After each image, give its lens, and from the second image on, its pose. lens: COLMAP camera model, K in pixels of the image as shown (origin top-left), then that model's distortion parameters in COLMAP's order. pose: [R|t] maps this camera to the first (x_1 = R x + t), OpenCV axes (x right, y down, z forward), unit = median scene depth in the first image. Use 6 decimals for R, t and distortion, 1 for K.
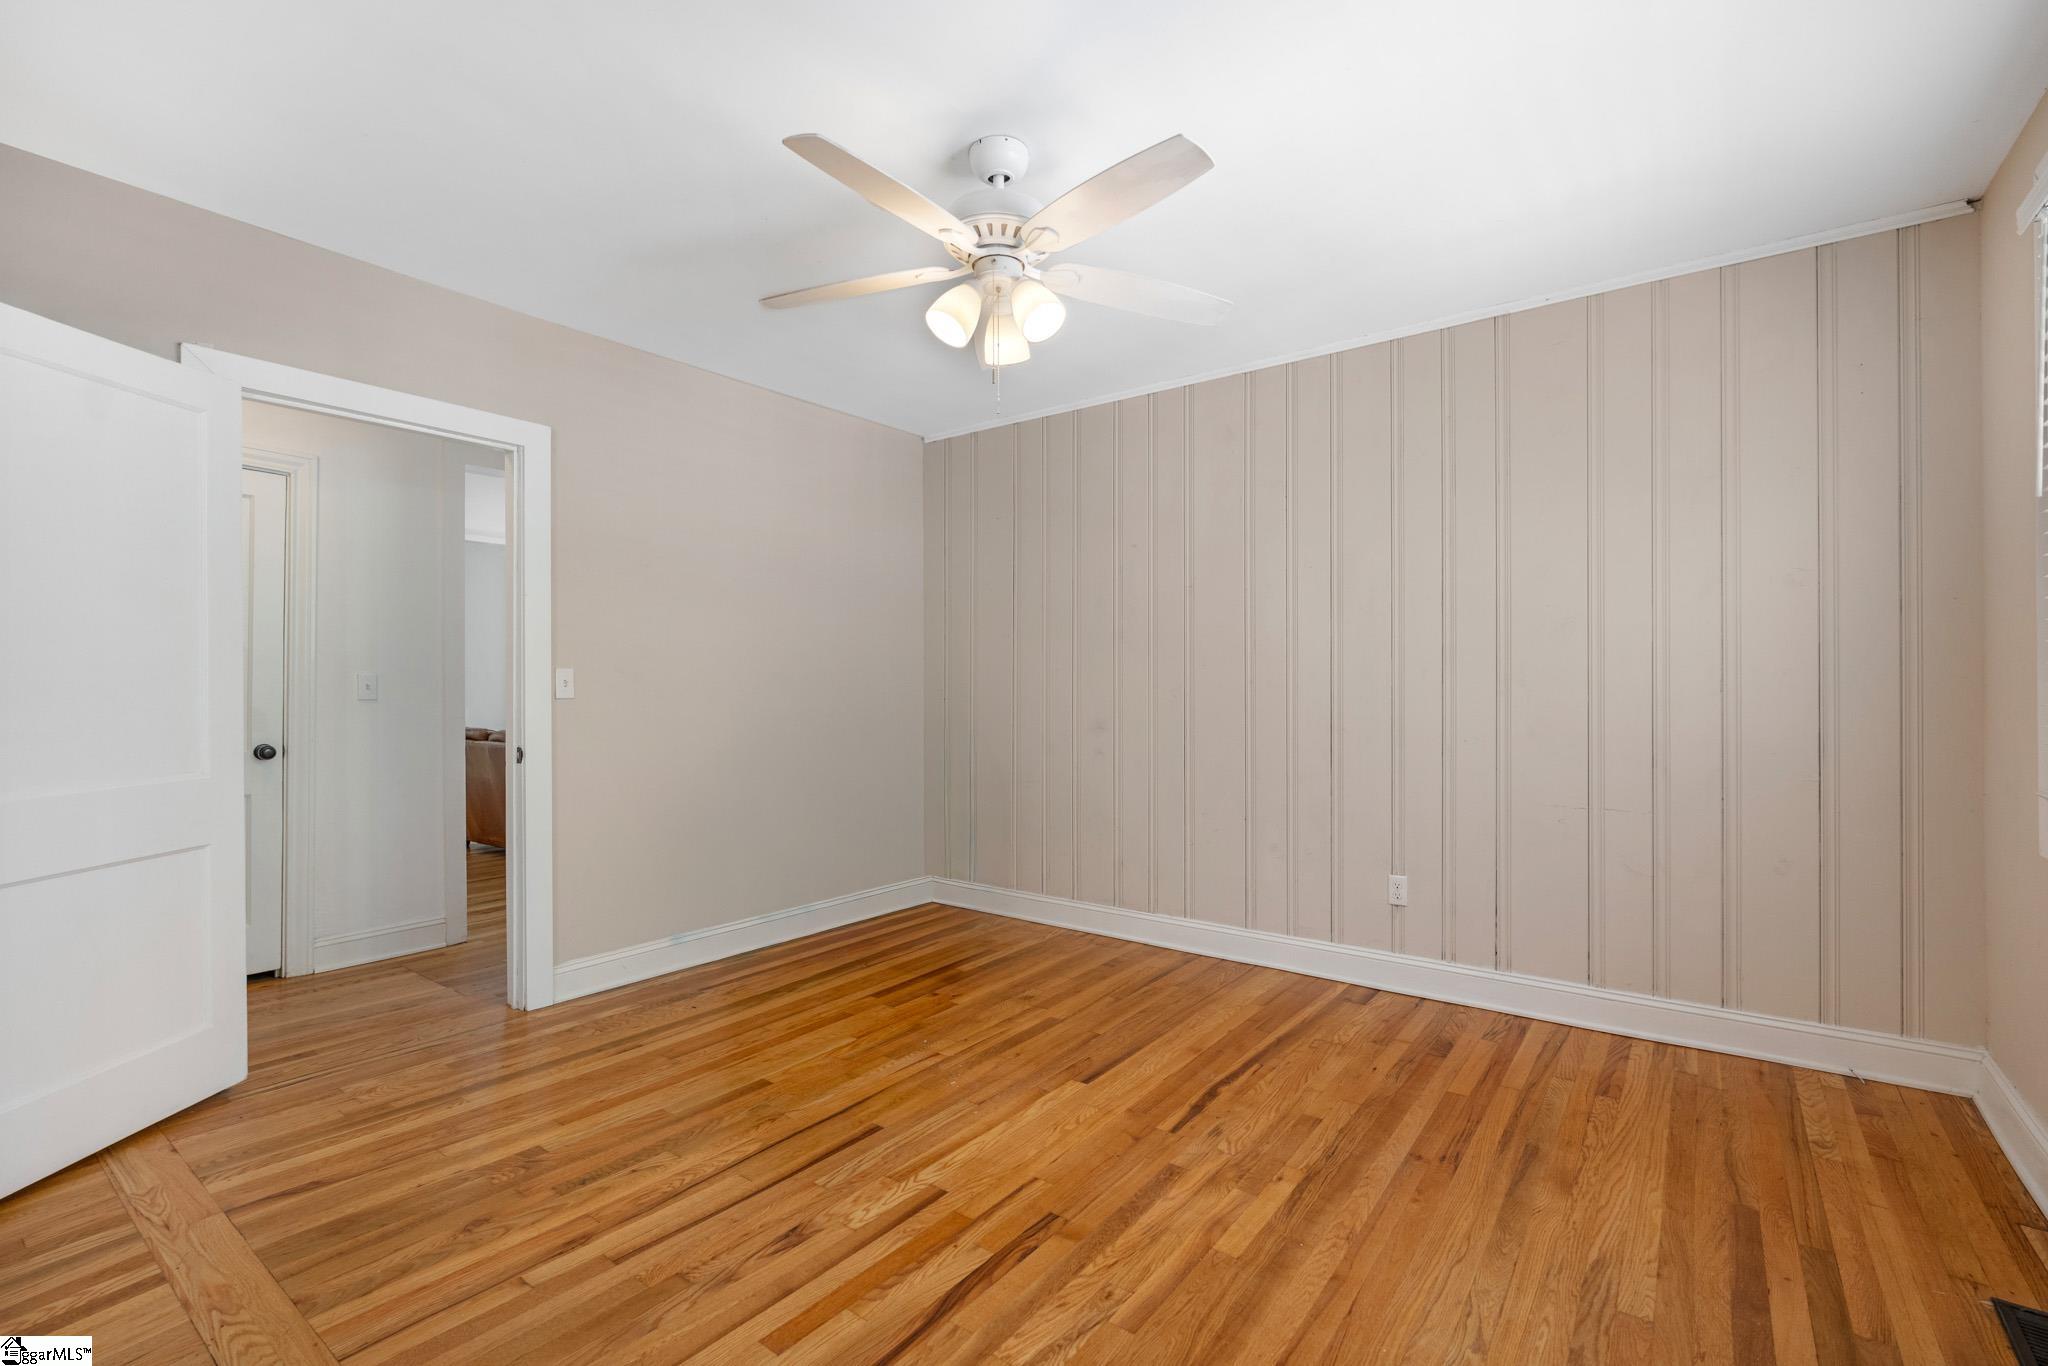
lens RADIAL K [[908.8, 0, 1030.1], [0, 908.8, 687.7], [0, 0, 1]] dist [0.004359, 0.002517]
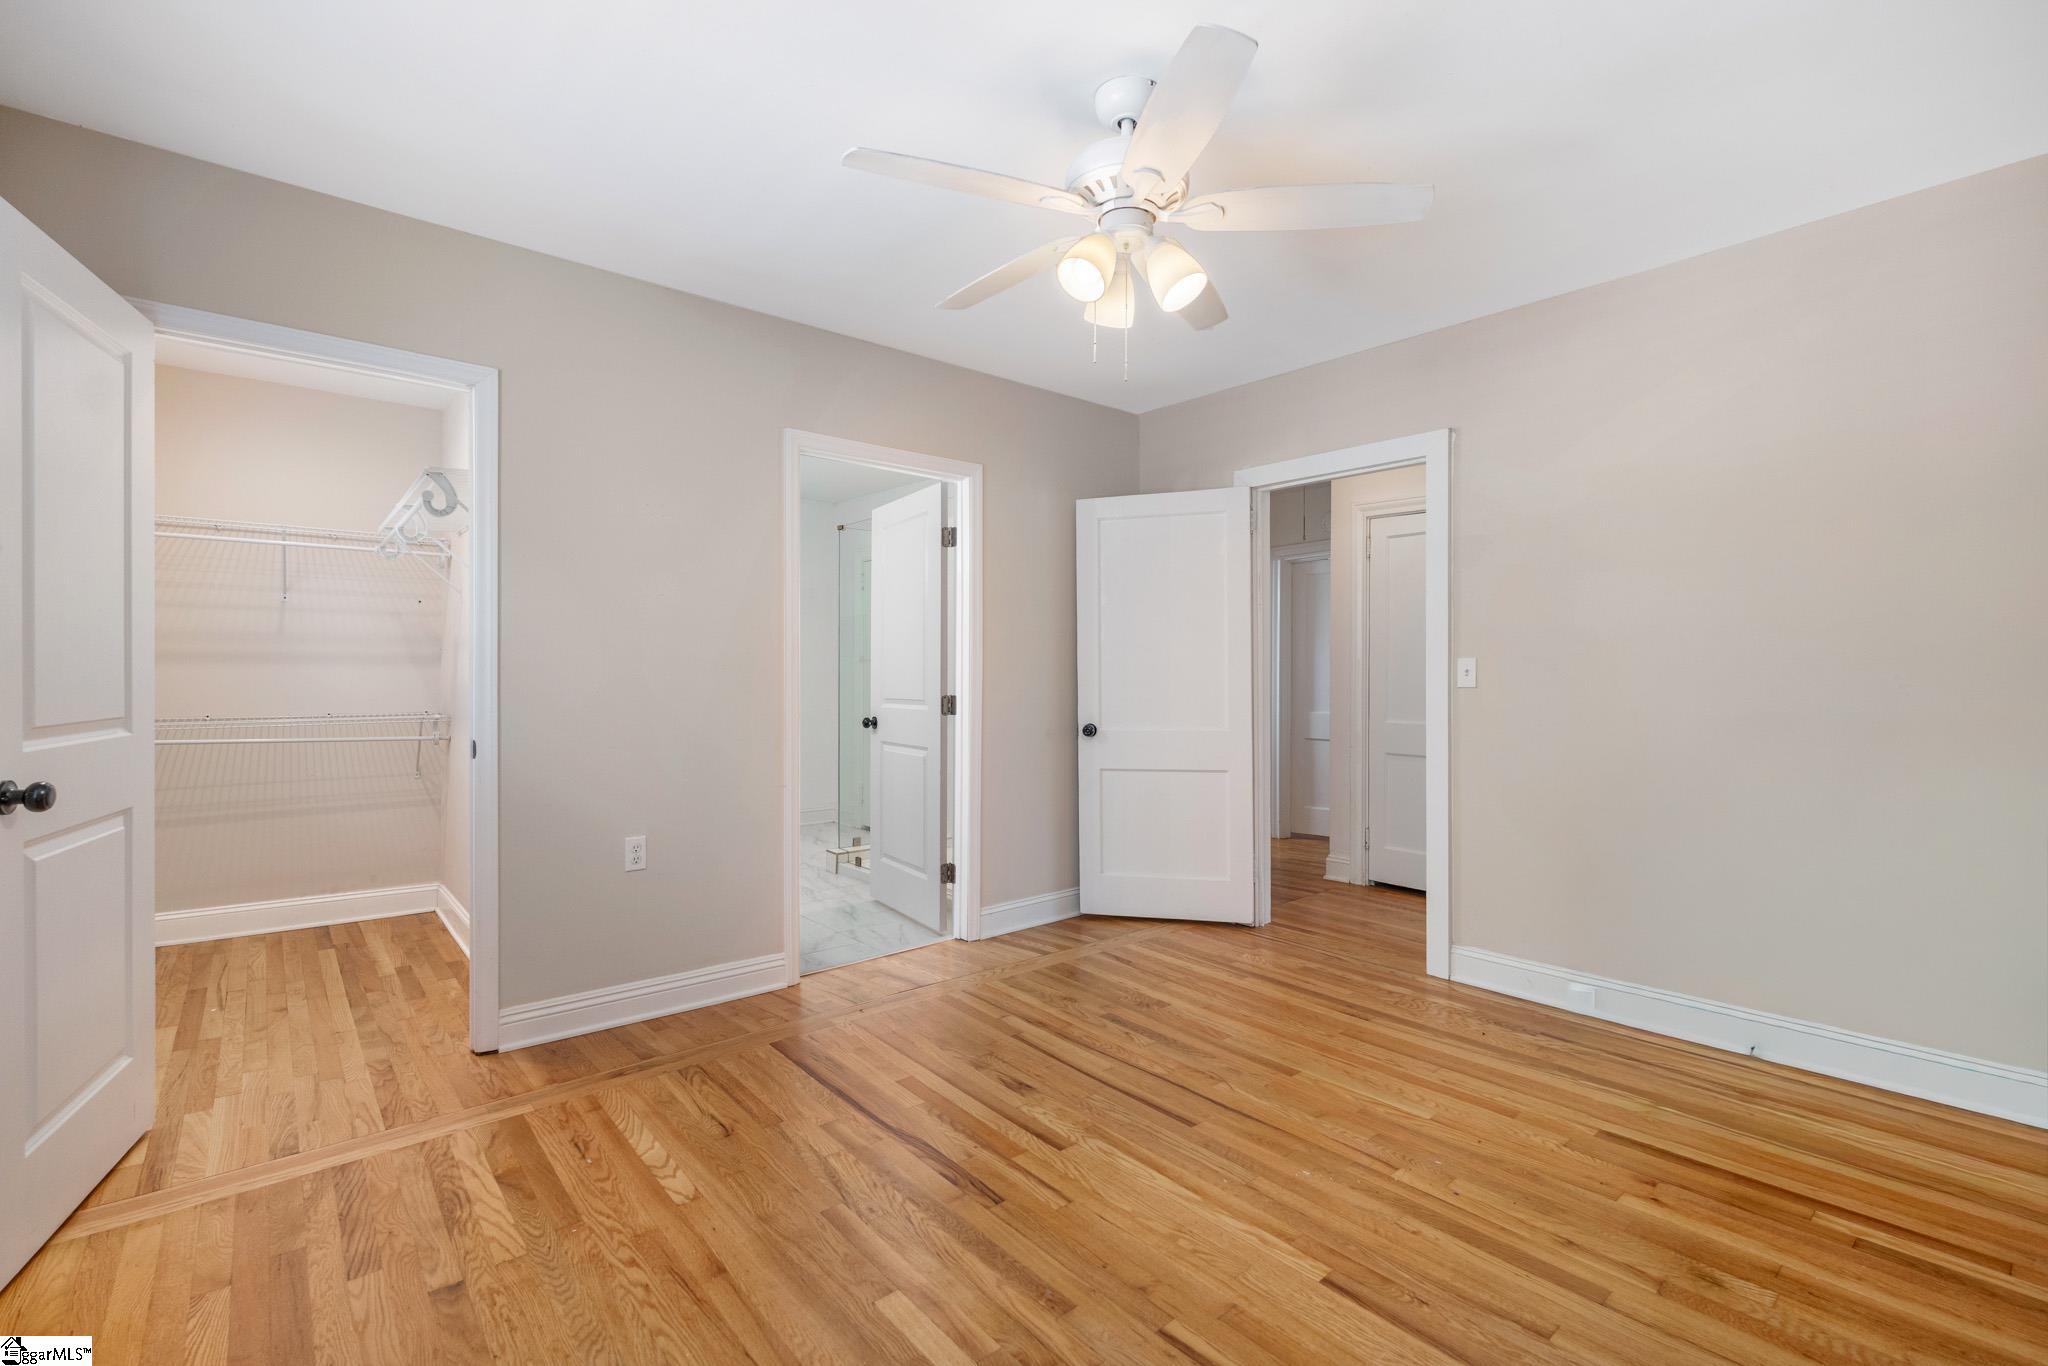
lens RADIAL K [[908.8, 0, 1013.1], [0, 908.8, 682.3], [0, 0, 1]] dist [0.004359, 0.002517]
pose [[-0.234004, 0.006341, -0.972215, 0.723781], [0.003626, 0.999977, 0.005649, -0.001622], [0.972229, -0.002204, -0.234022, 0.905103]]
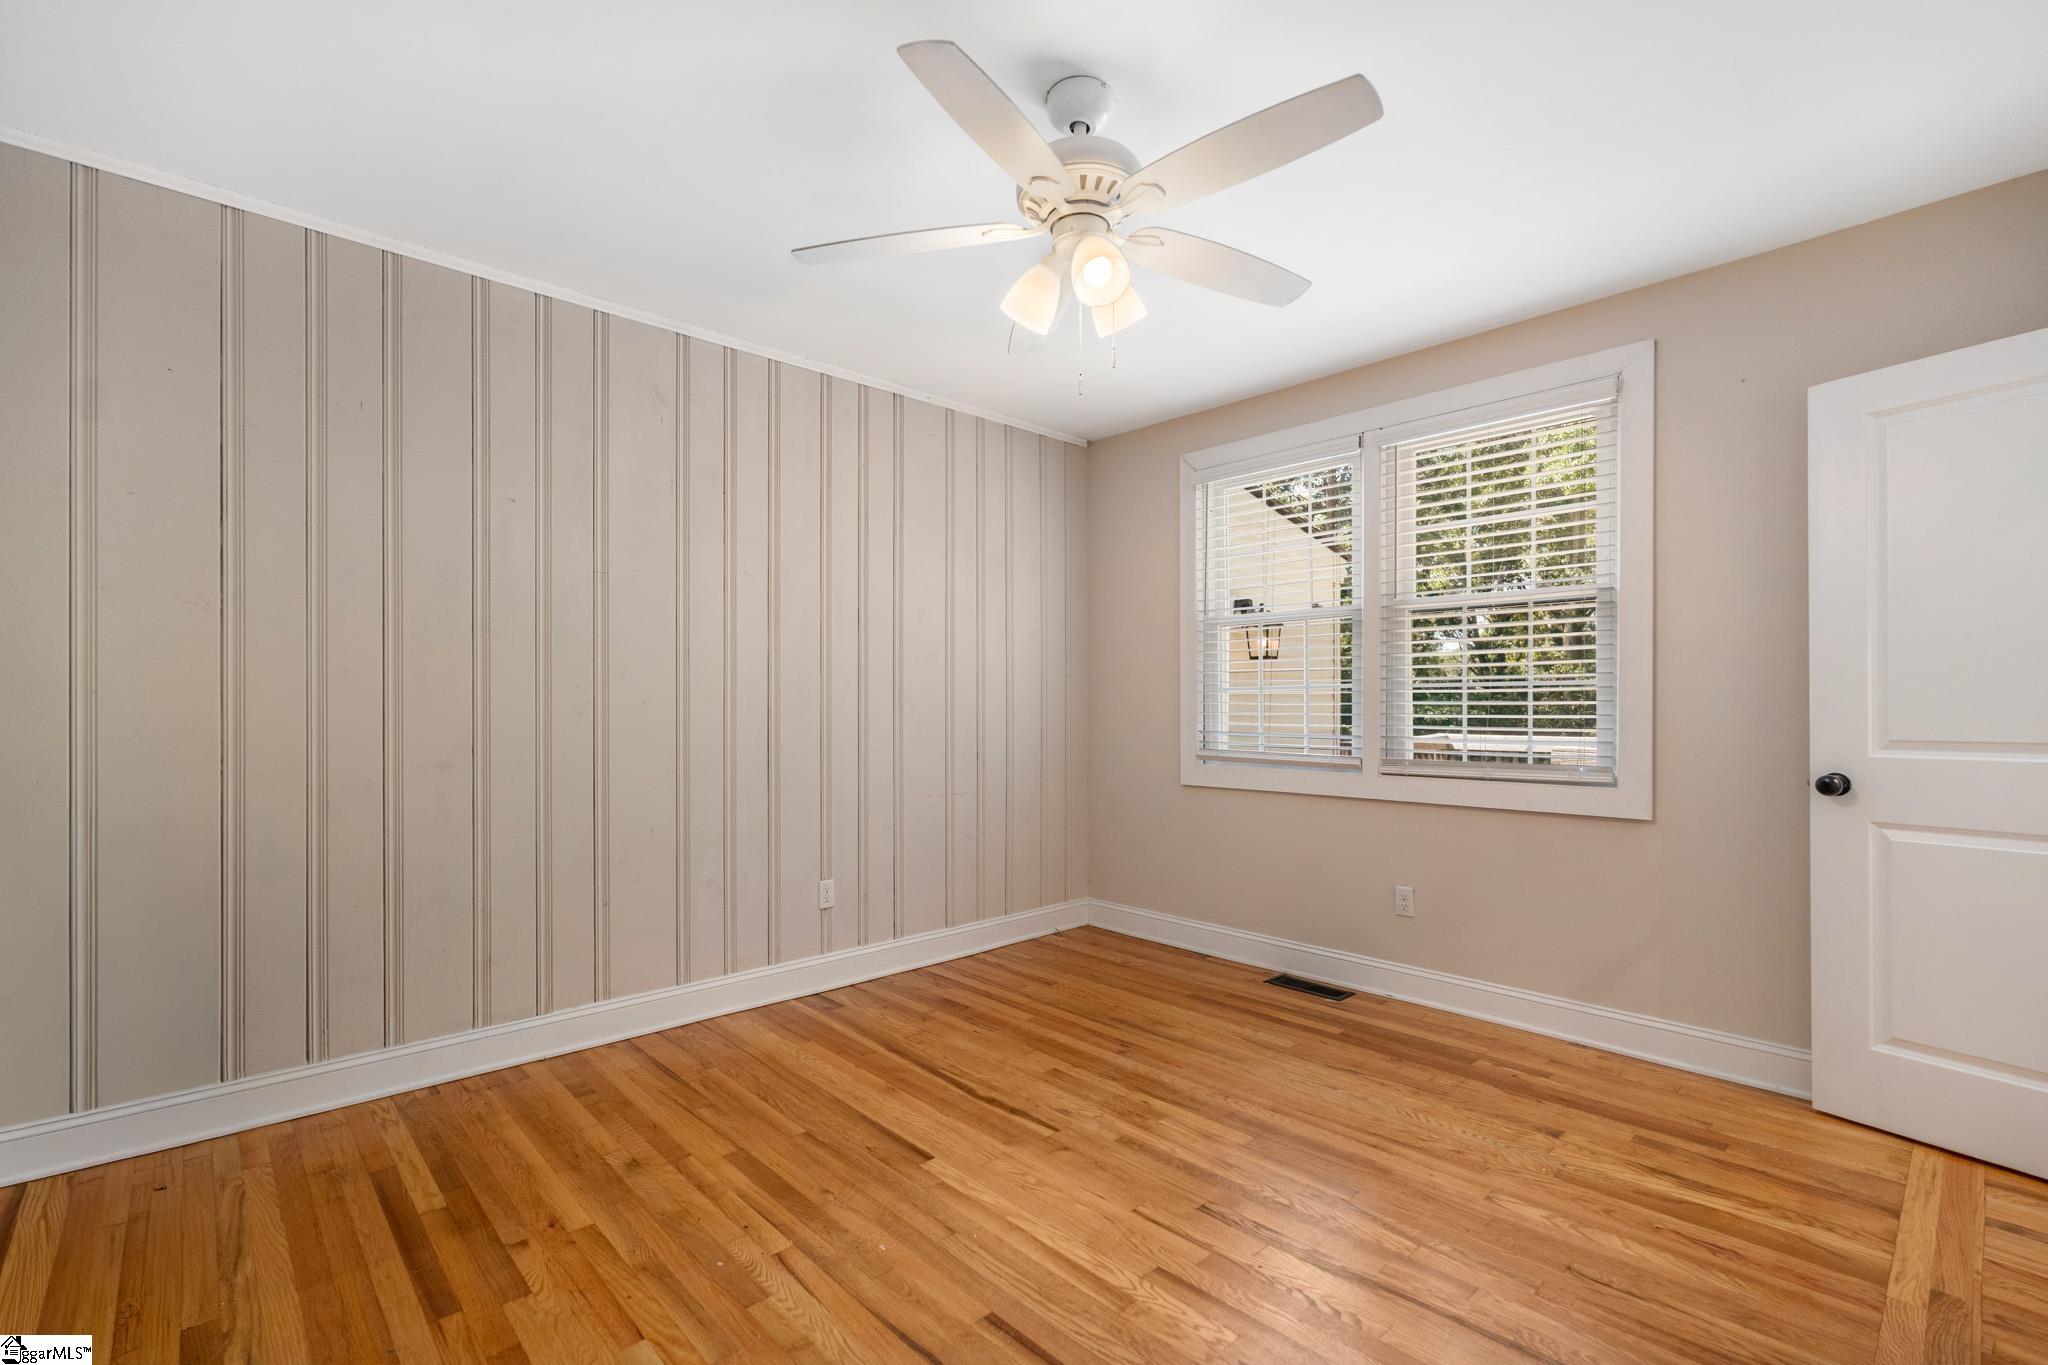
lens RADIAL K [[908.8, 0, 1022.3], [0, 908.8, 694.2], [0, 0, 1]] dist [0.004359, 0.002517]
pose [[0.172048, 0.014707, 0.984979, -0.757039], [-0.005615, 0.999887, -0.013949, 0.004104], [-0.985073, -0.003130, 0.172111, 0.740911]]
